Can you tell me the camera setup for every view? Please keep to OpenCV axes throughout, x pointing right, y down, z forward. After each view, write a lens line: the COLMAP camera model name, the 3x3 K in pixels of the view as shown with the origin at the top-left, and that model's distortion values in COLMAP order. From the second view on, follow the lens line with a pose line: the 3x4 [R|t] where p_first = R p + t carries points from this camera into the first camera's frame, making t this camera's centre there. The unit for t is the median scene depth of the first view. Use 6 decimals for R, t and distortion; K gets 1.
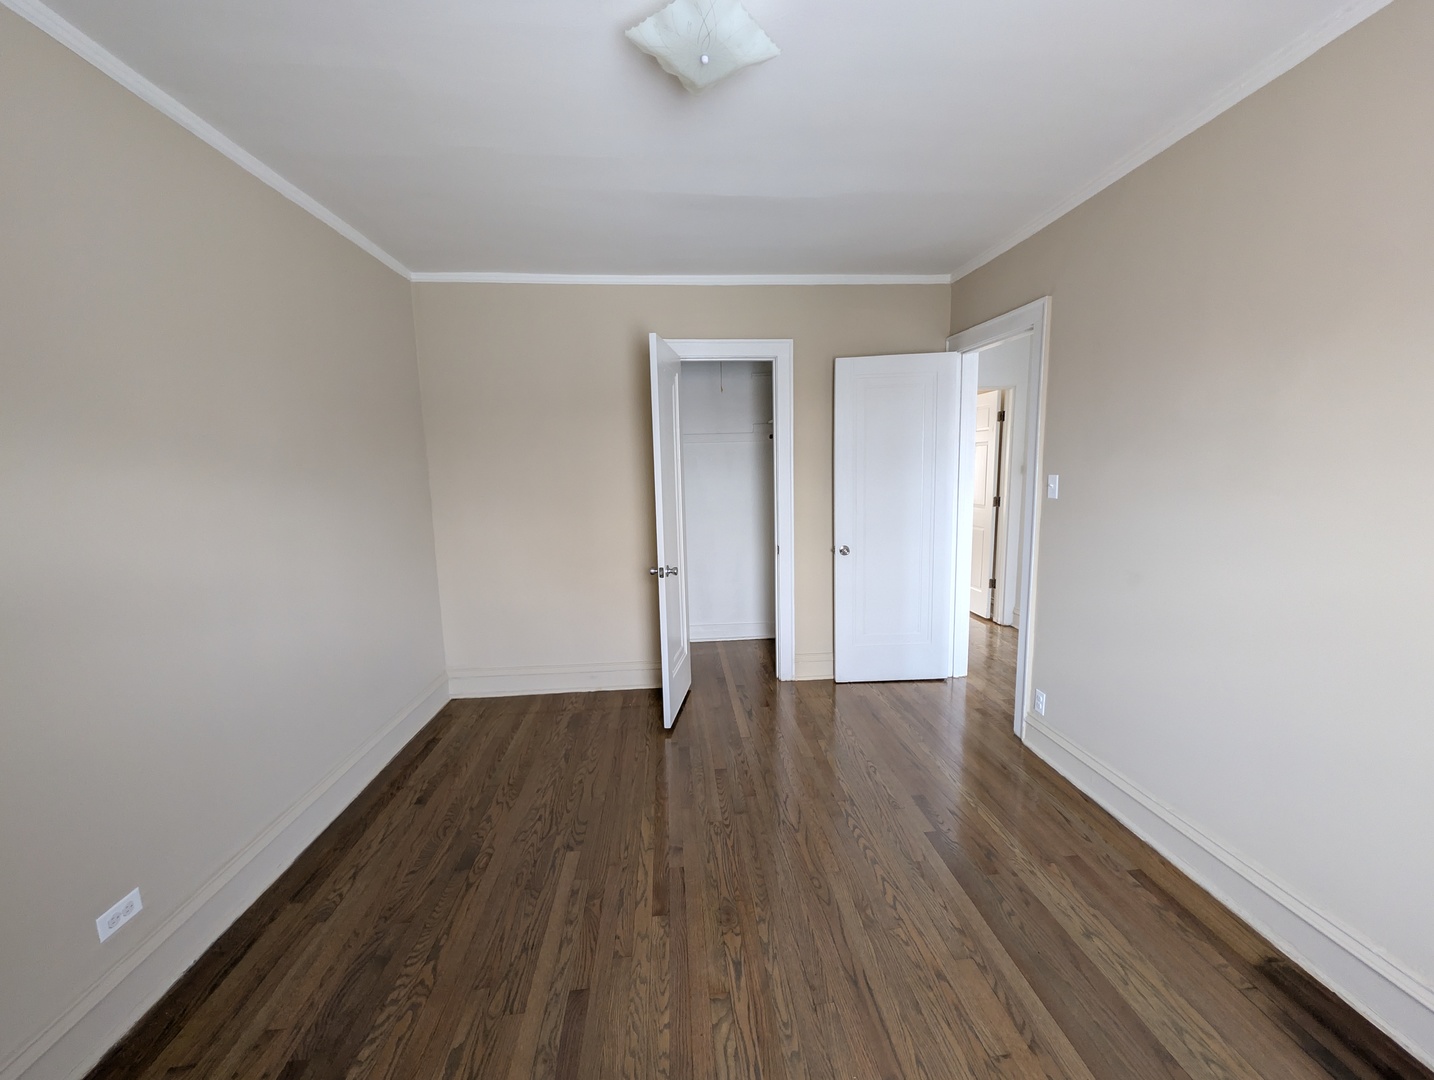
lens RADIAL K [[556.2, 0, 716.8], [0, 556.2, 539.0], [0, 0, 1]] dist [0.008102, -0.001104]
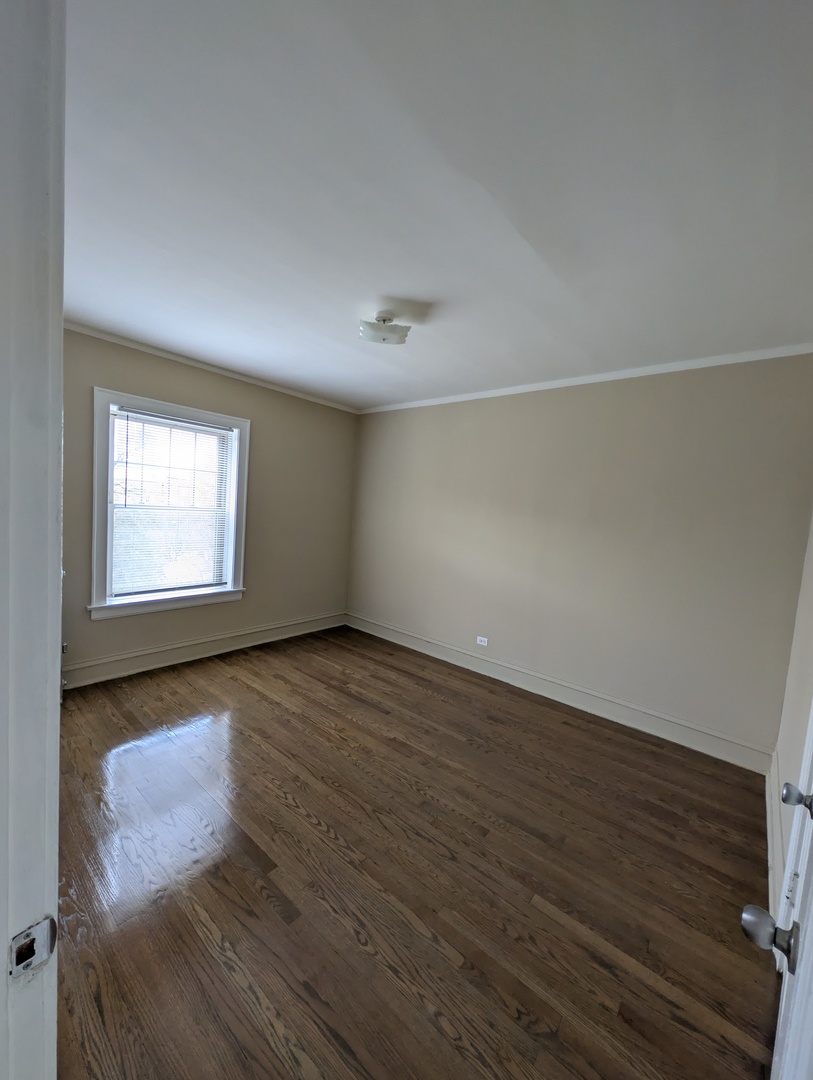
lens RADIAL K [[418.9, 0, 409.4], [0, 418.9, 544.3], [0, 0, 1]] dist [0.008102, -0.001104]
pose [[-0.705557, 0.035746, -0.707751, 0.774156], [-0.145427, 0.970167, 0.193975, -0.255360], [0.693571, 0.239787, -0.679310, 1.650175]]
